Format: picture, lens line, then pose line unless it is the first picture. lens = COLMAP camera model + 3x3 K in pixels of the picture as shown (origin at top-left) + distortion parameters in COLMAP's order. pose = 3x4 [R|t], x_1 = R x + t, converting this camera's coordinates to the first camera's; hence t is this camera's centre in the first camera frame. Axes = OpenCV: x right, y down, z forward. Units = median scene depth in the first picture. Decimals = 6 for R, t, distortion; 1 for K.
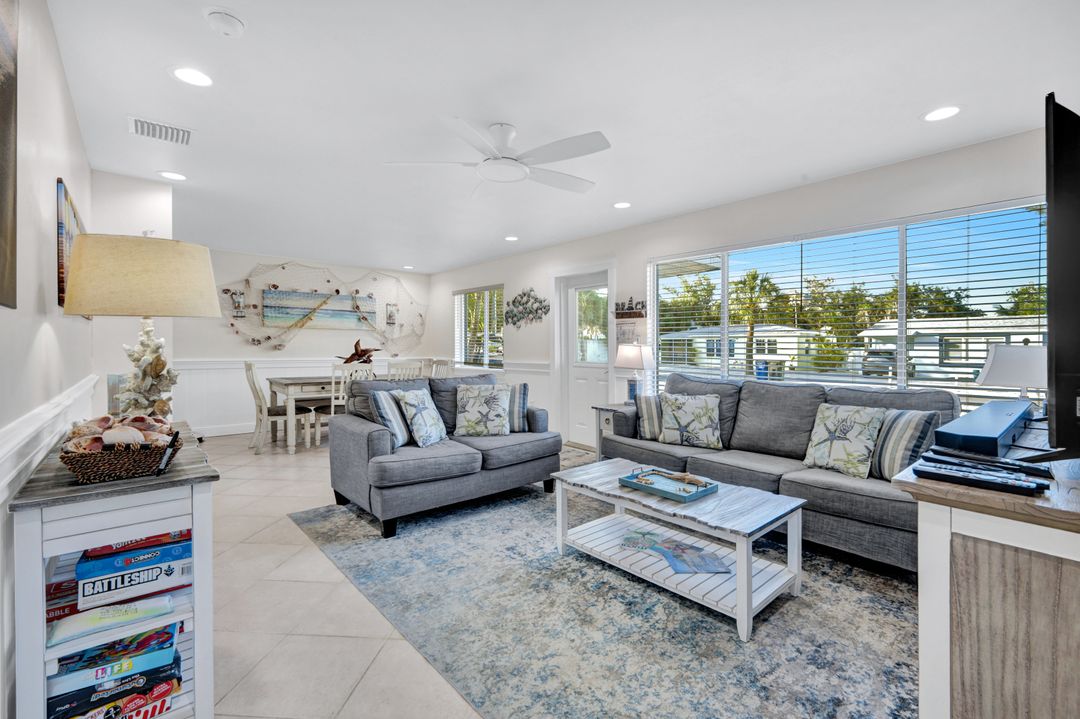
lens RADIAL K [[476.7, 0, 541.4], [0, 476.7, 351.8], [0, 0, 1]] dist [0.003606, -0.000187]
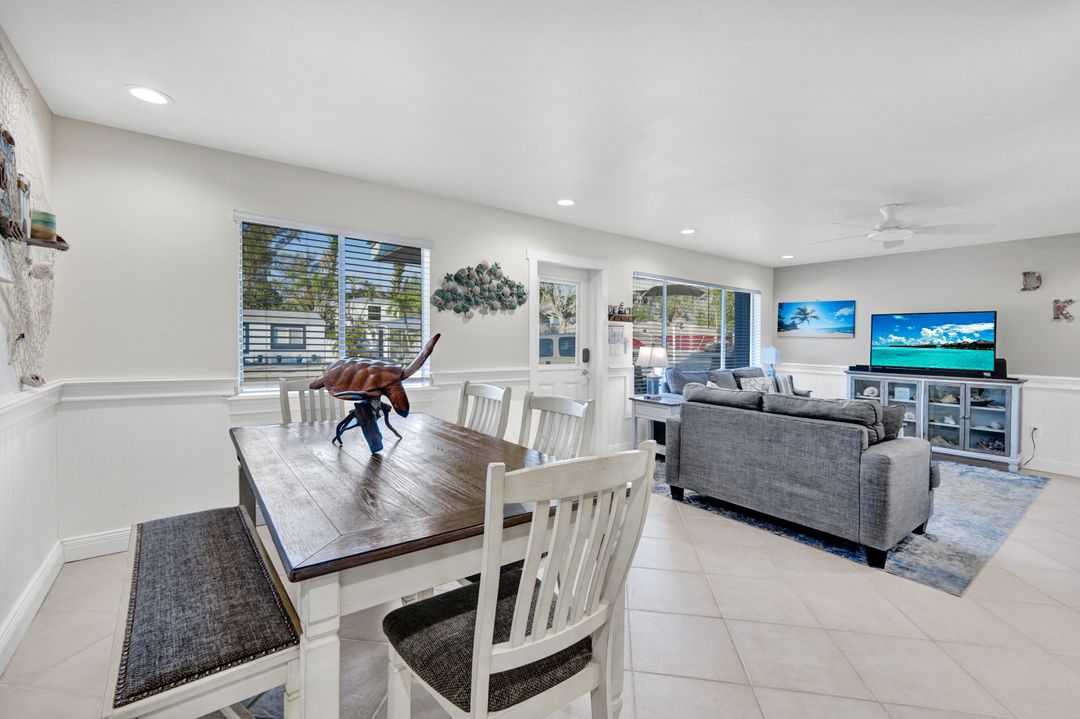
lens RADIAL K [[459.3, 0, 540.0], [0, 459.3, 359.5], [0, 0, 1]] dist [0.001525, -0.000007]
pose [[0.066462, -0.044926, 0.996777, -0.734078], [-0.011301, 0.998888, 0.045774, -0.025669], [-0.997725, -0.014307, 0.065880, 0.934236]]
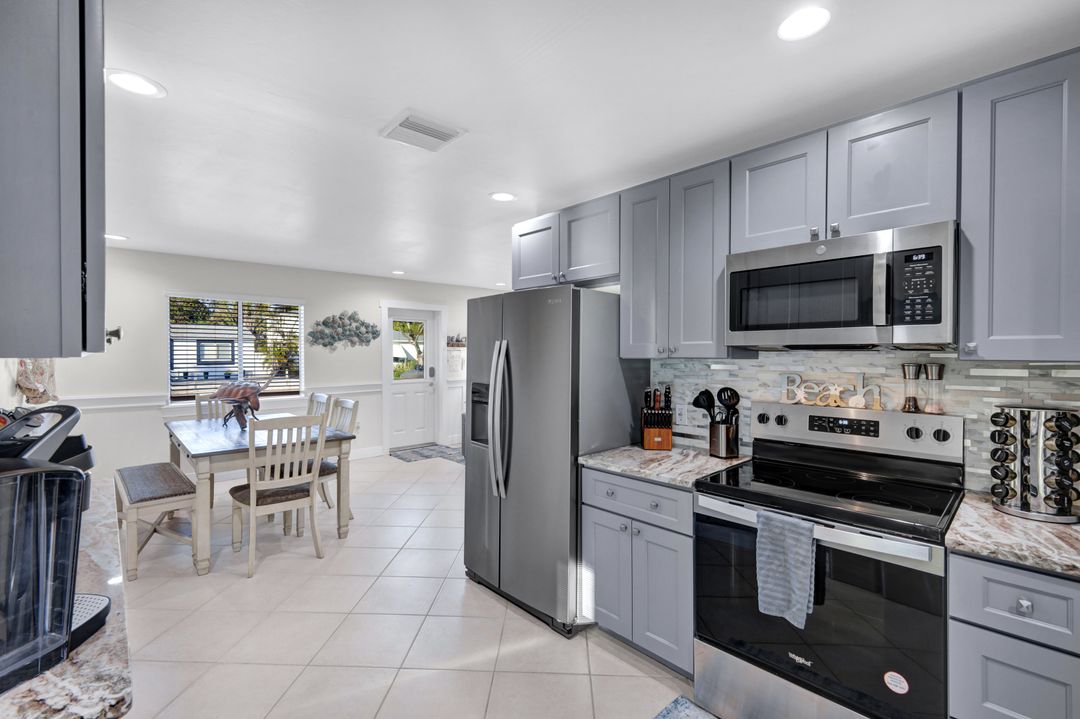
lens RADIAL K [[460.7, 0, 529.2], [0, 460.7, 351.9], [0, 0, 1]] dist [0.000523, -0.000060]
pose [[-0.027416, -0.009912, 0.999575, -1.083585], [0.004584, 0.999939, 0.010041, -0.058438], [-0.999614, 0.004857, -0.027369, 0.682581]]
